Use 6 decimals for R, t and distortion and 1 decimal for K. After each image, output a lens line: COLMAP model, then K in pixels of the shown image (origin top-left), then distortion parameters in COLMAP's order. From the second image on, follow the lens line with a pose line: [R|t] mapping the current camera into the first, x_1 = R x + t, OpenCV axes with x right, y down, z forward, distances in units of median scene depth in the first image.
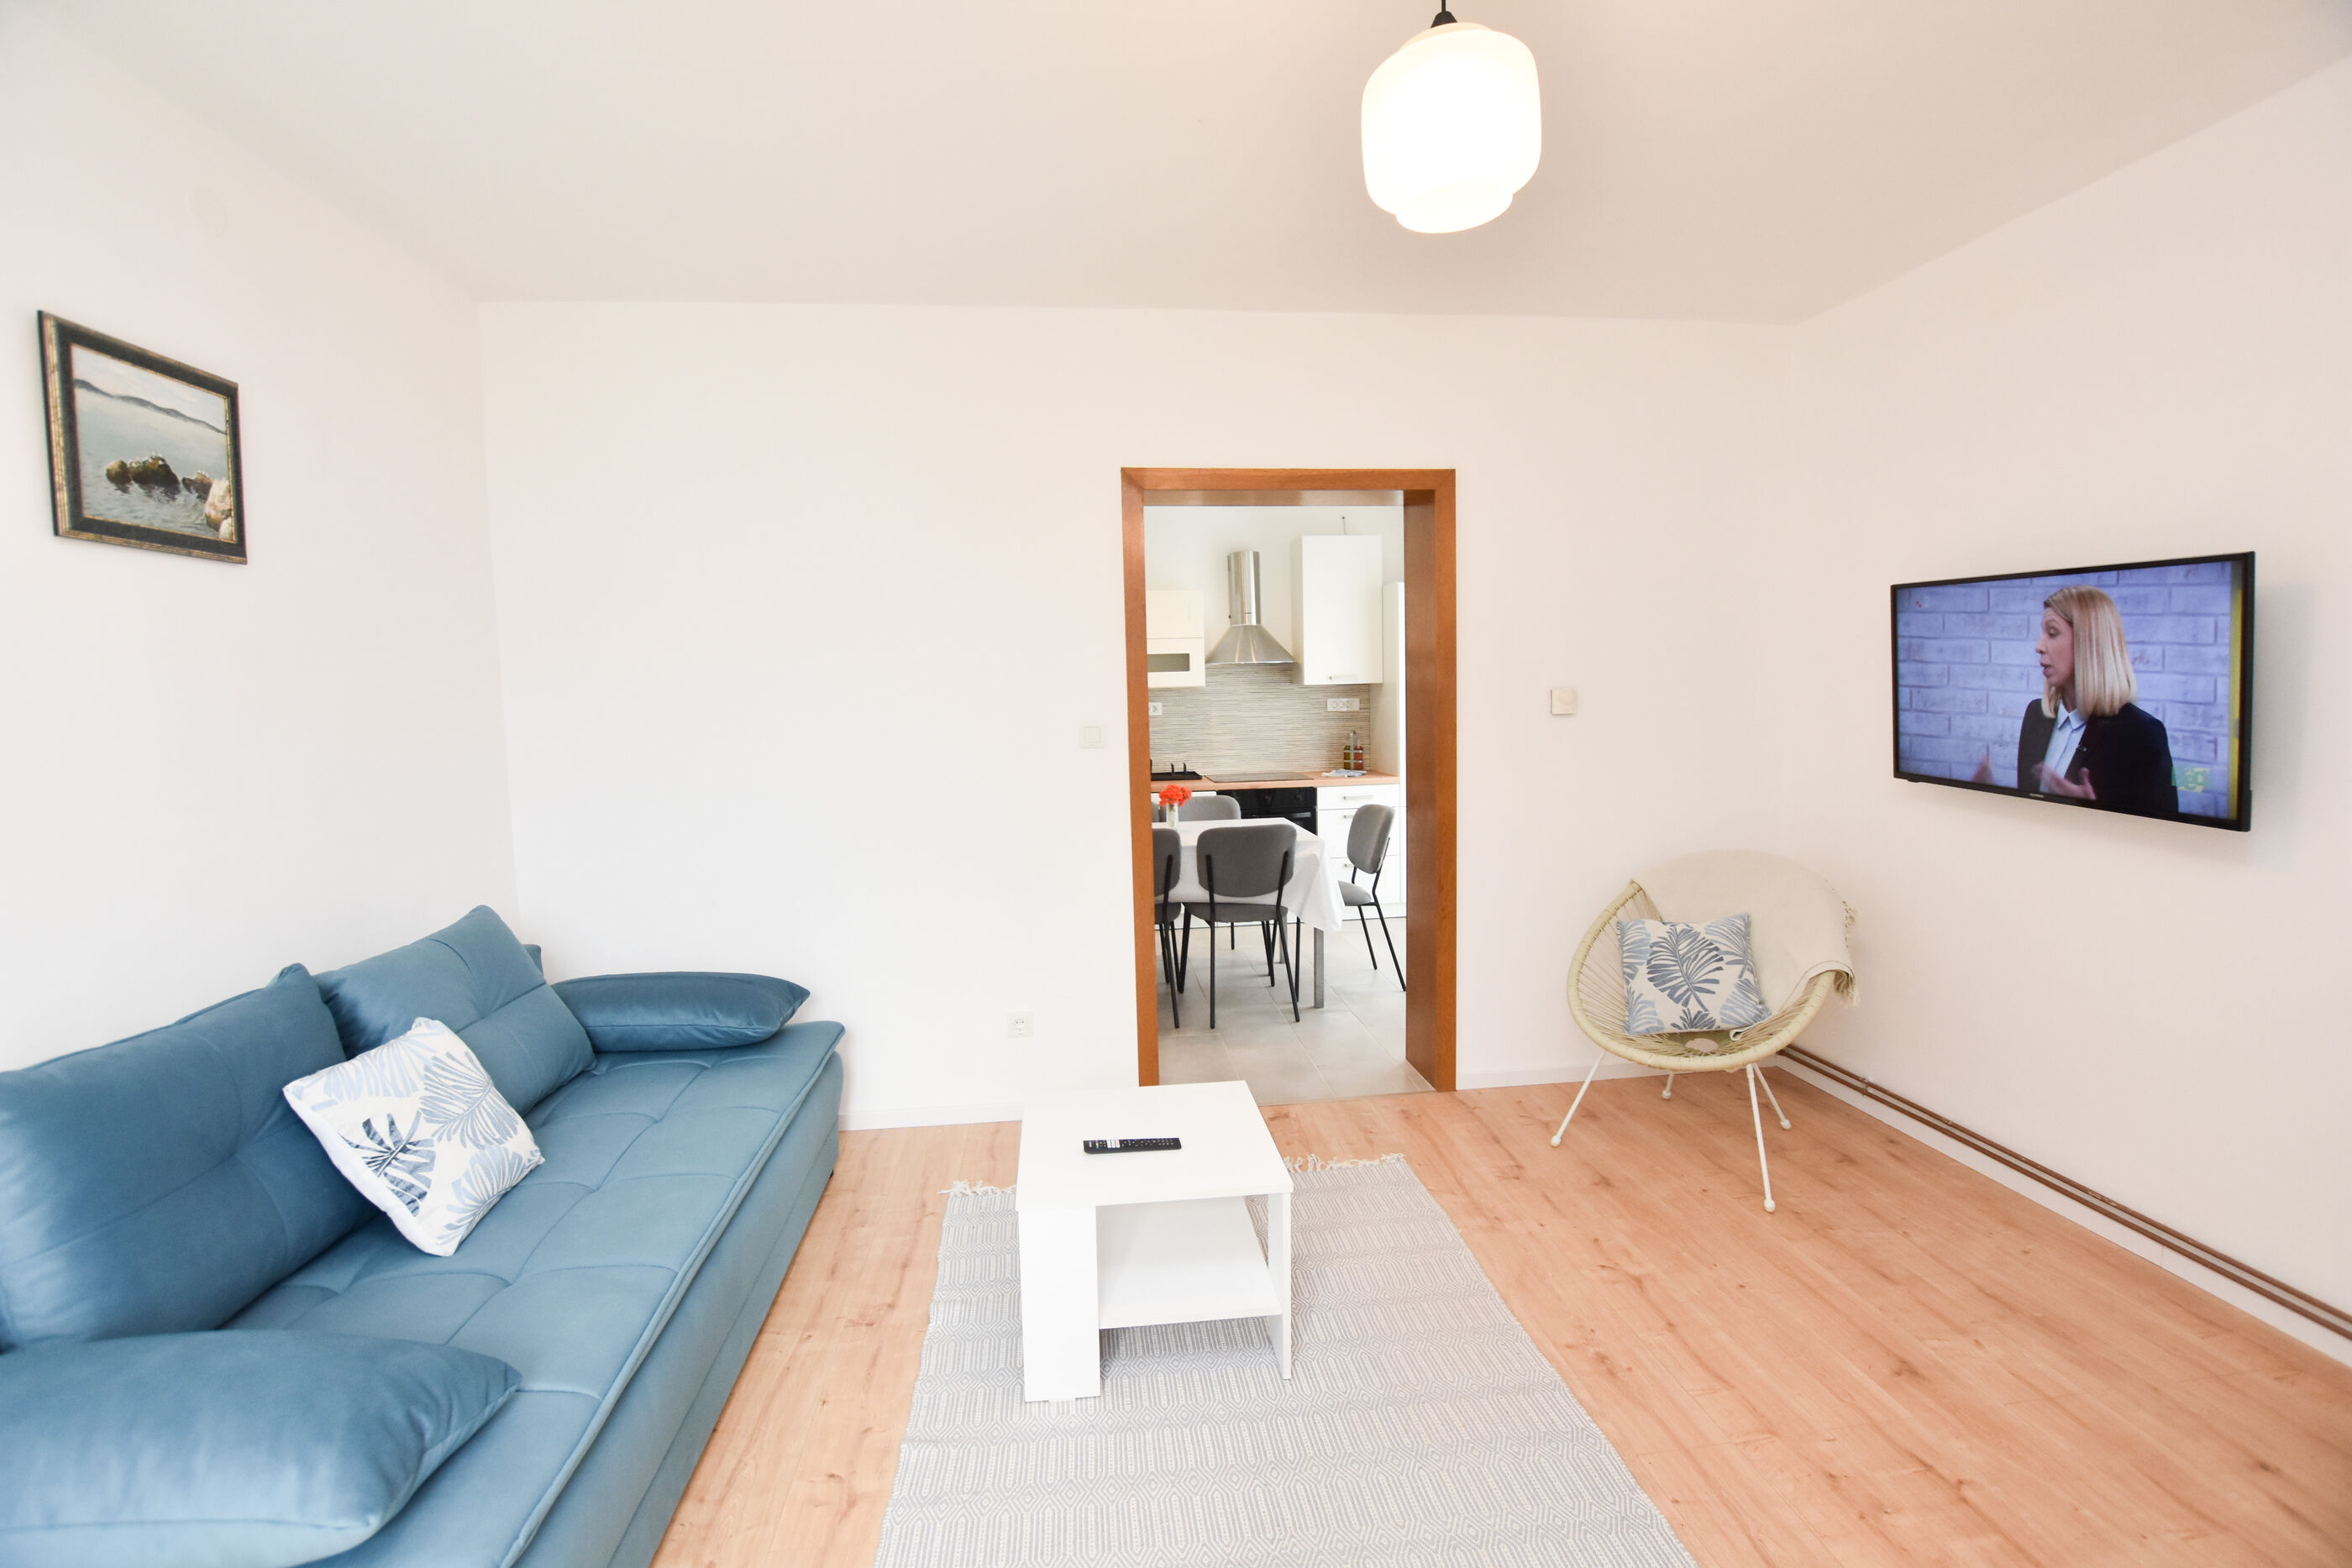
lens RADIAL K [[1044.3, 0, 1184.7], [0, 1044.3, 773.4], [0, 0, 1]] dist [-0.026642, 0.000332]
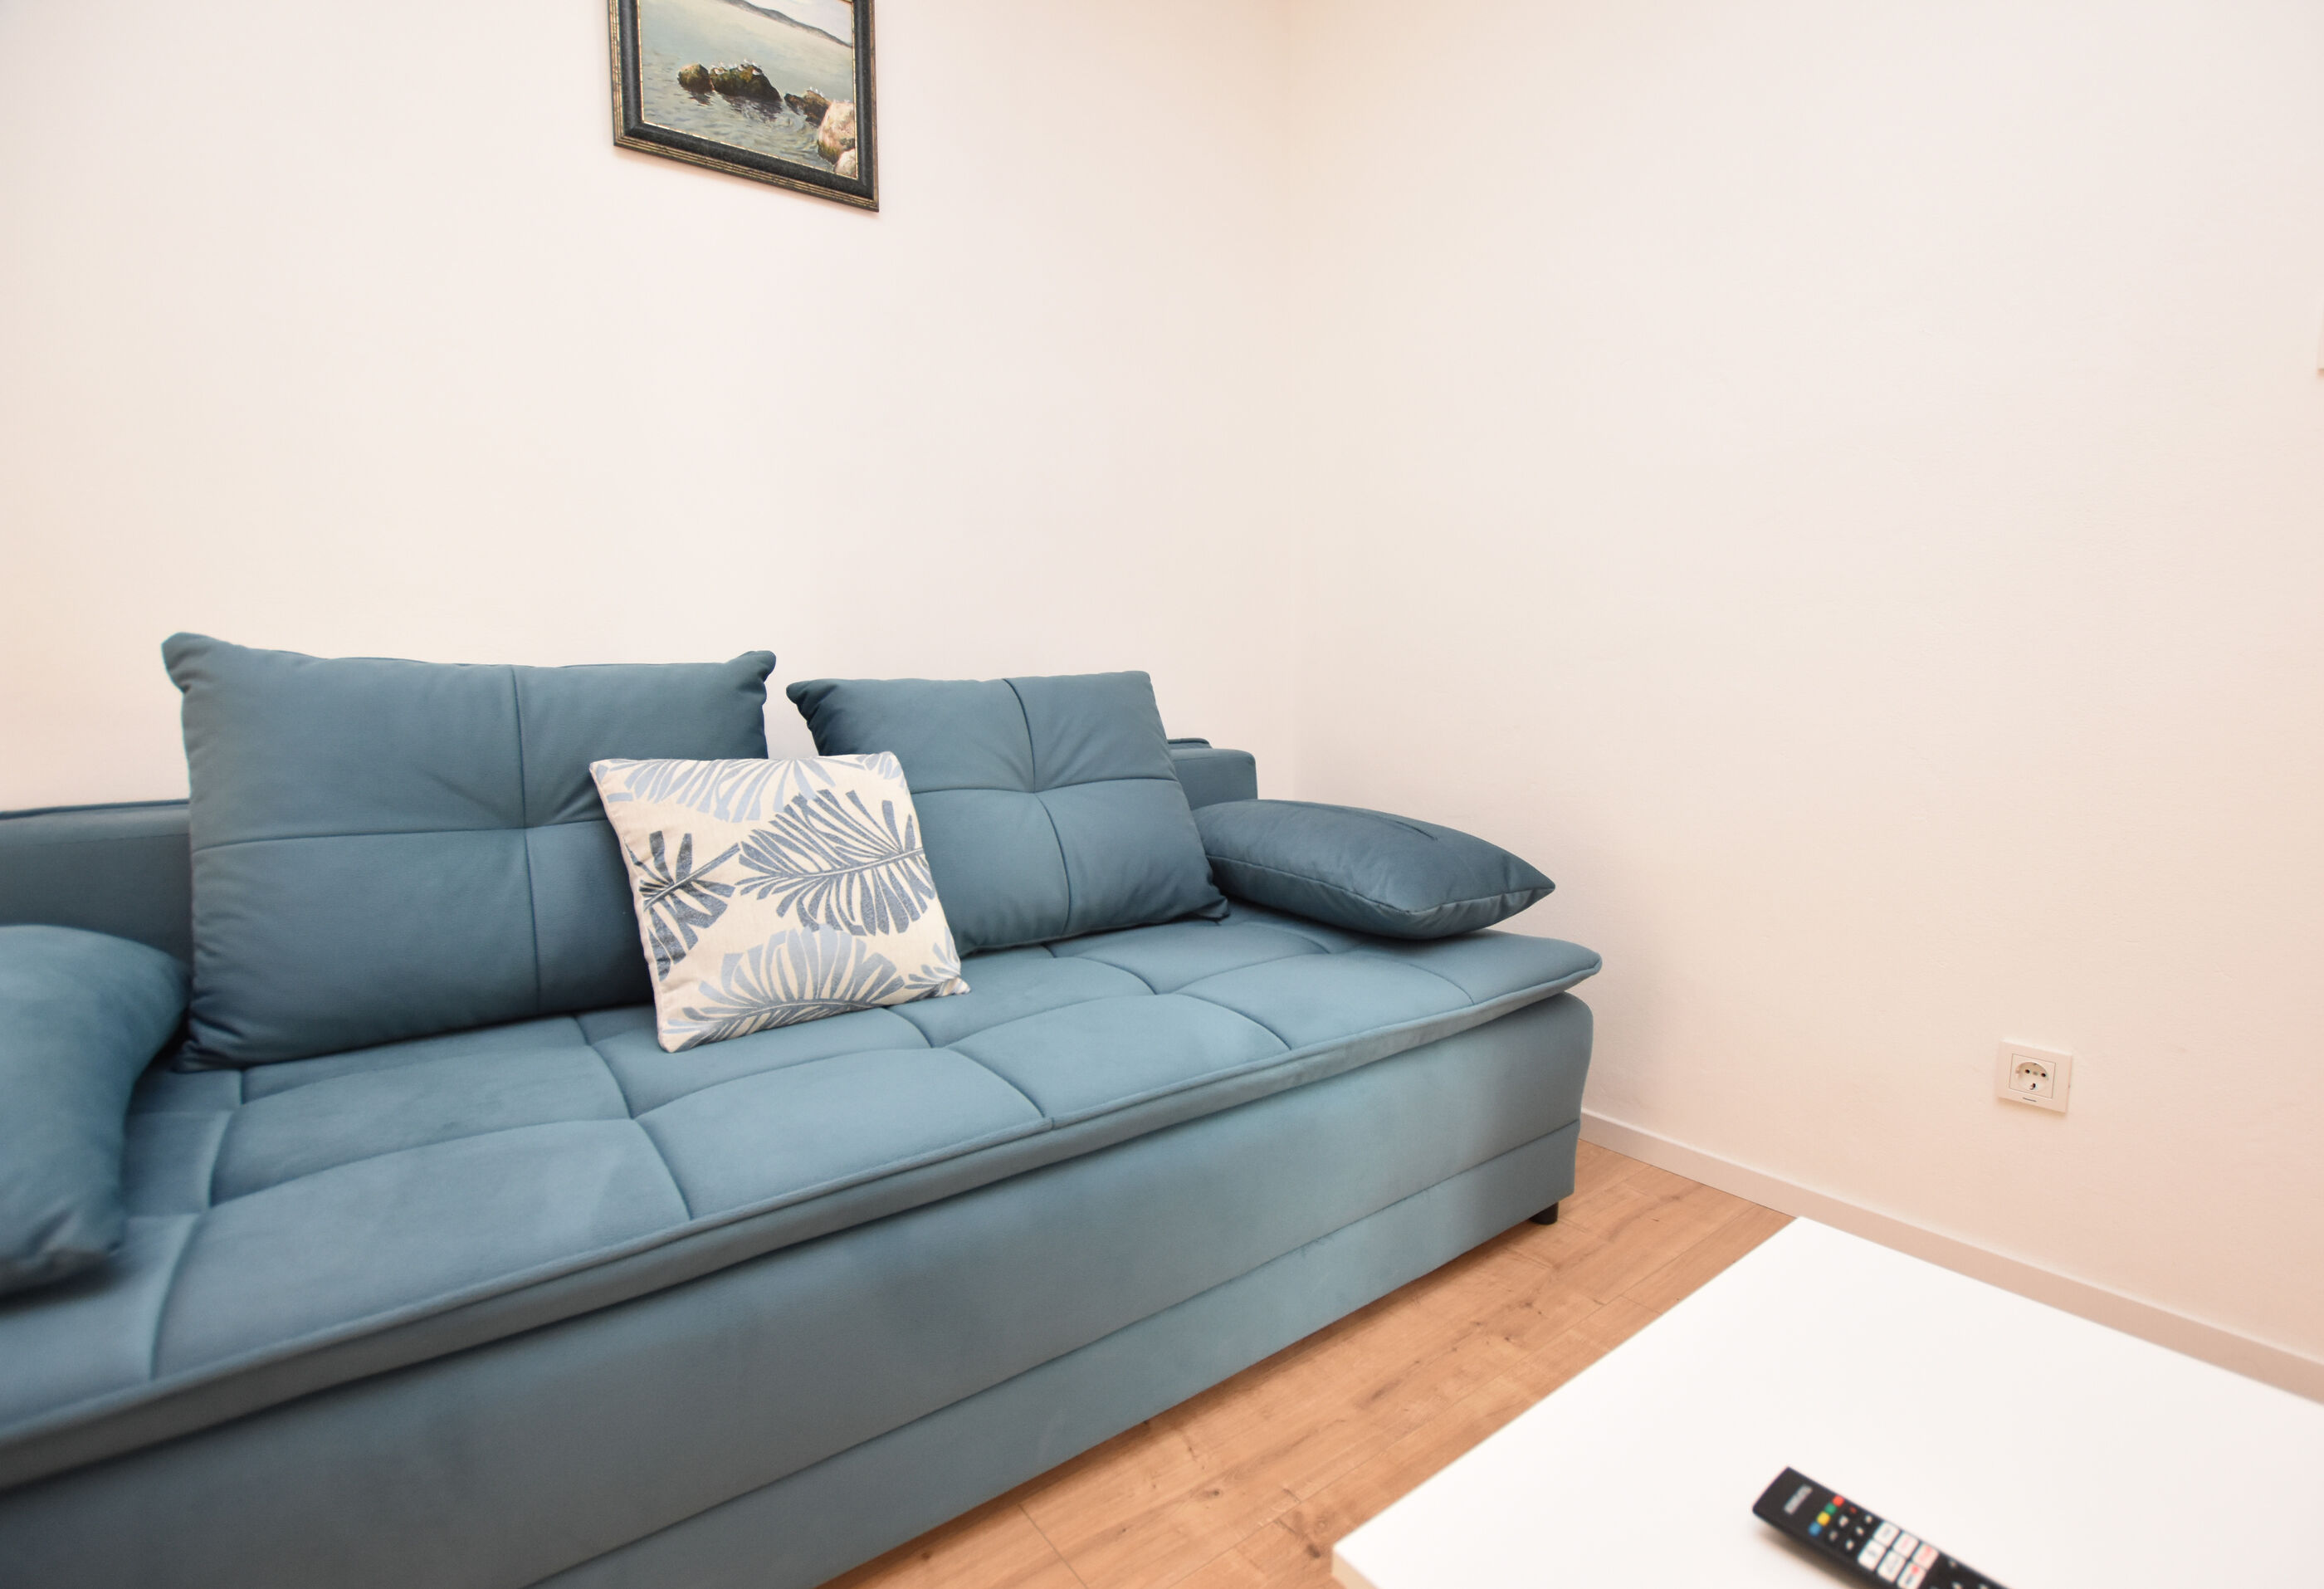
lens RADIAL K [[1085.6, 0, 1214.3], [0, 1085.6, 804.7], [0, 0, 1]] dist [-0.029373, -0.000131]
pose [[0.524622, 0.112098, -0.843923, 0.032148], [-0.074162, 0.993542, 0.085870, 0.183235], [0.848099, 0.017537, 0.529547, 0.754970]]
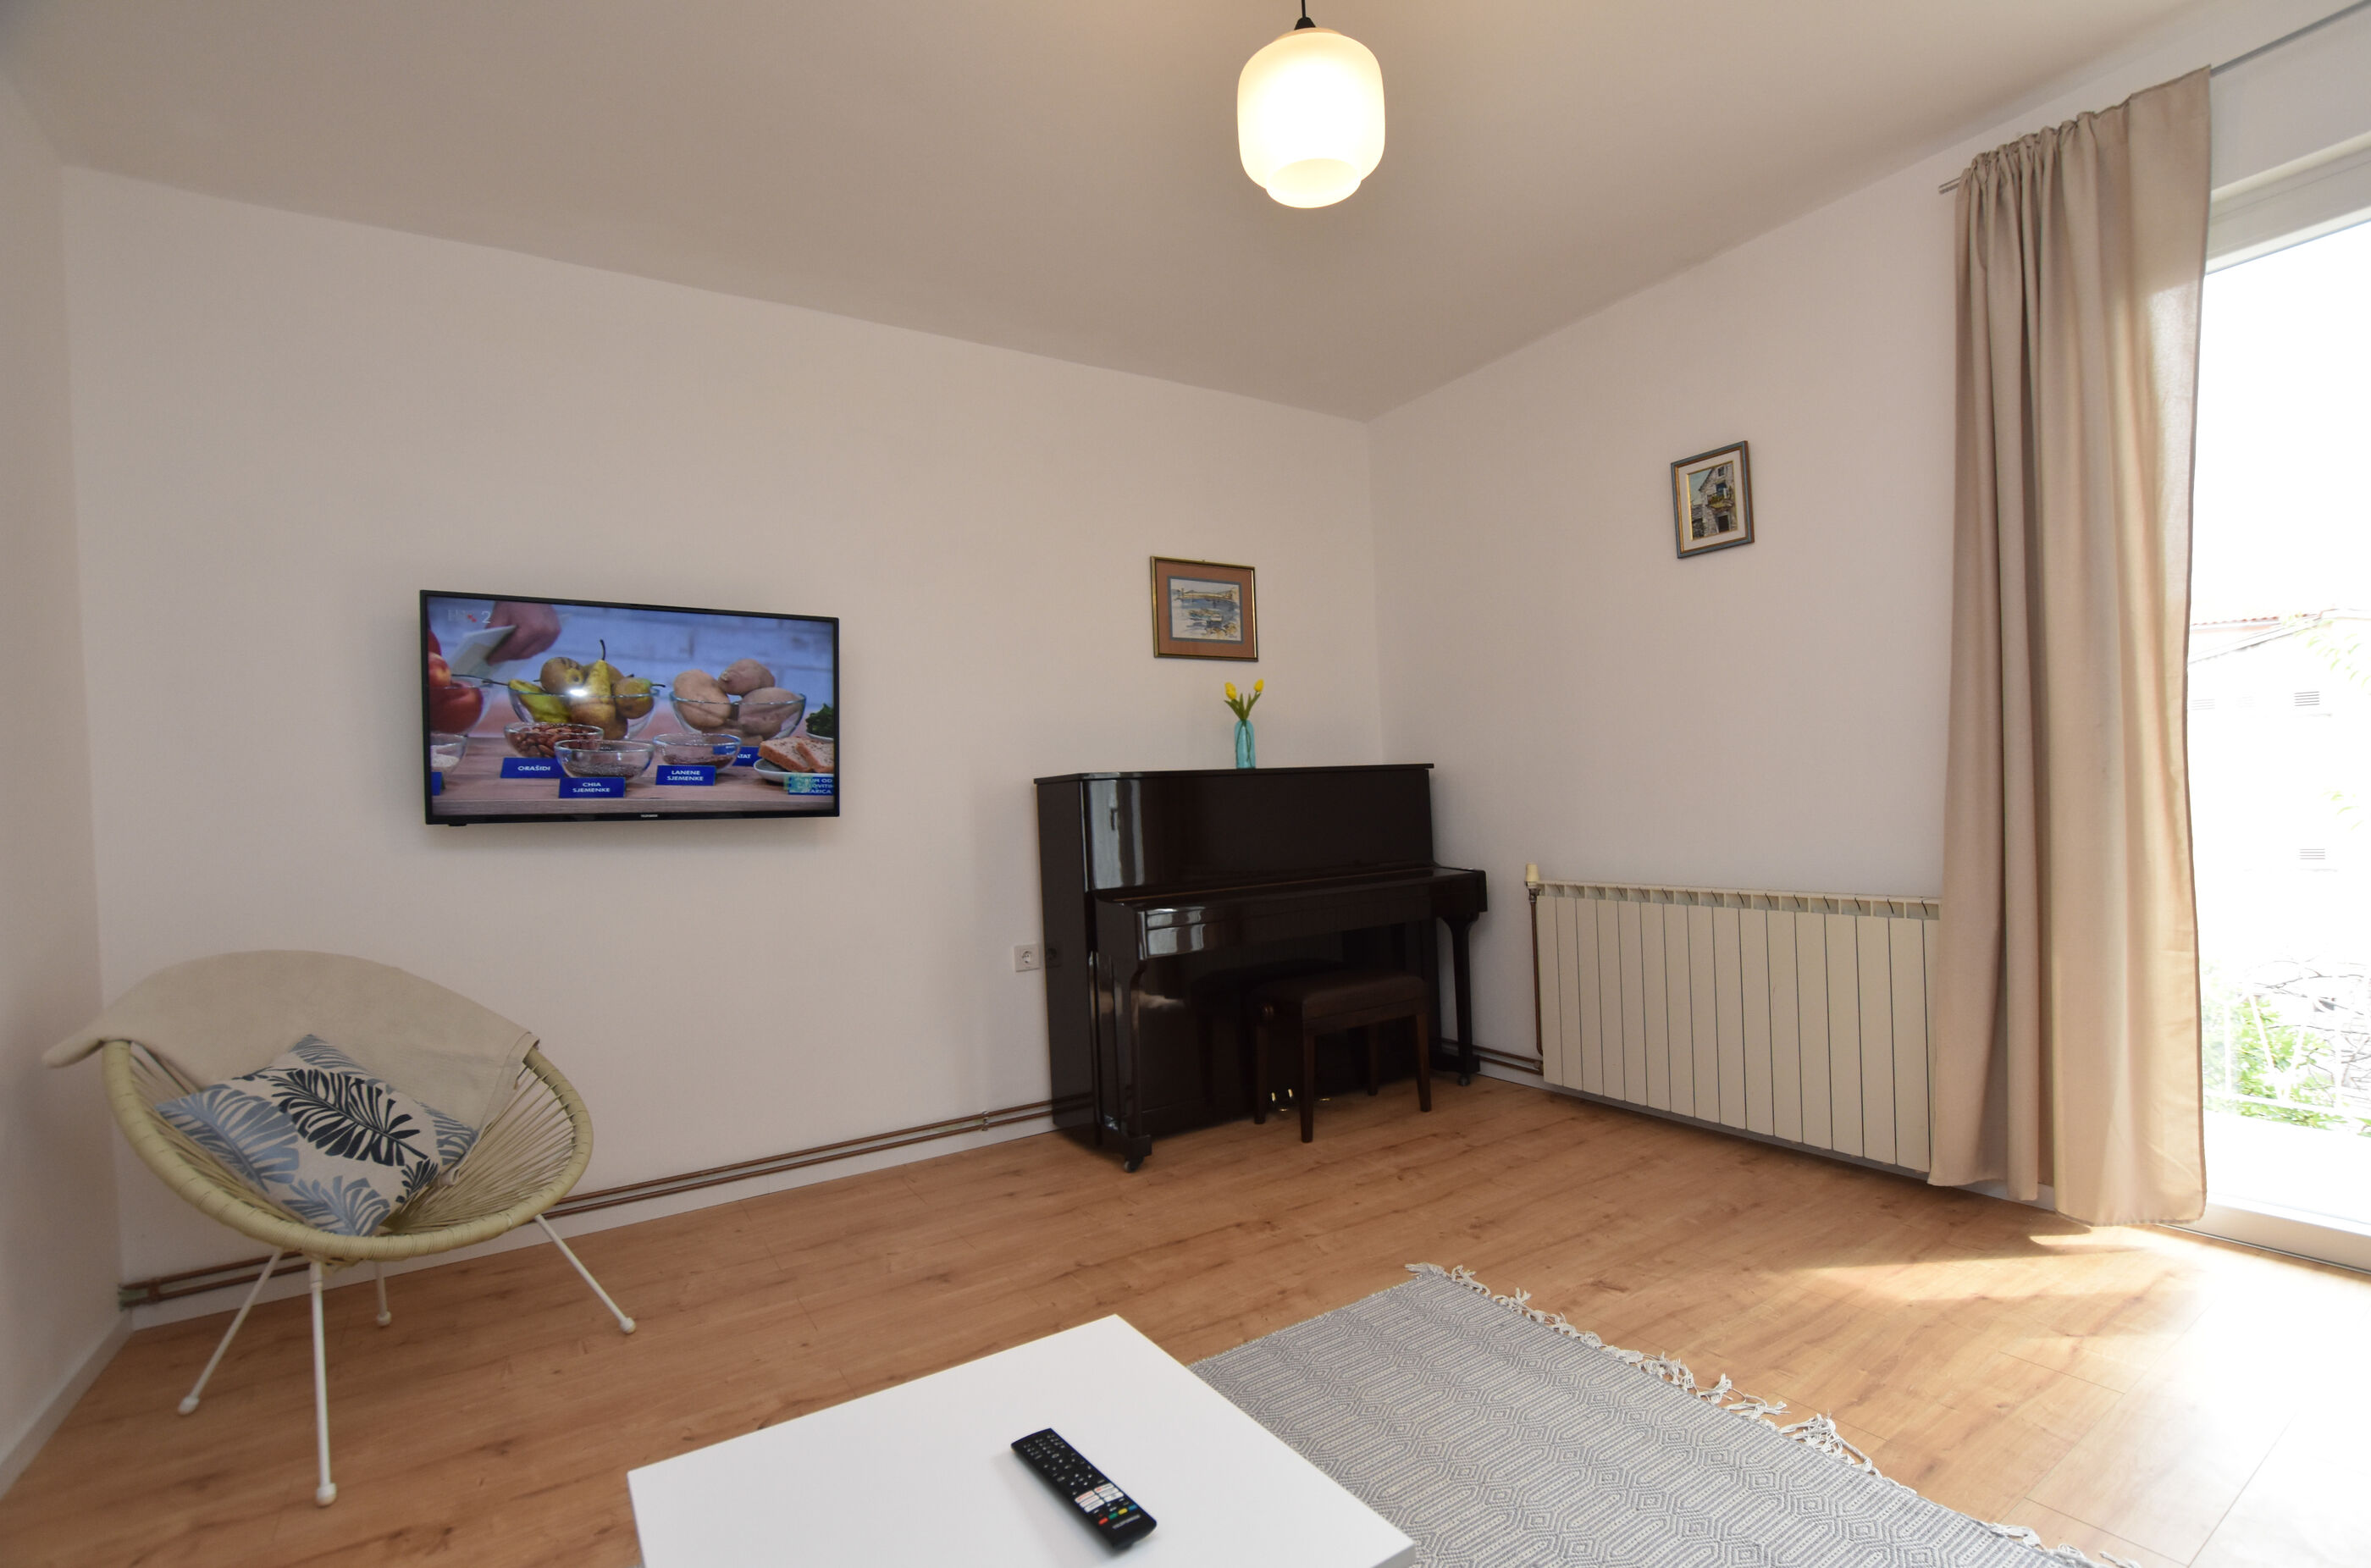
lens RADIAL K [[1080.2, 0, 1235.8], [0, 1080.2, 812.7], [0, 0, 1]] dist [-0.027677, 0.000091]
pose [[-0.462434, 0.037089, 0.885878, -0.494572], [0.131746, 0.990908, 0.027286, 0.078607], [-0.876811, 0.129329, -0.463116, 1.138081]]
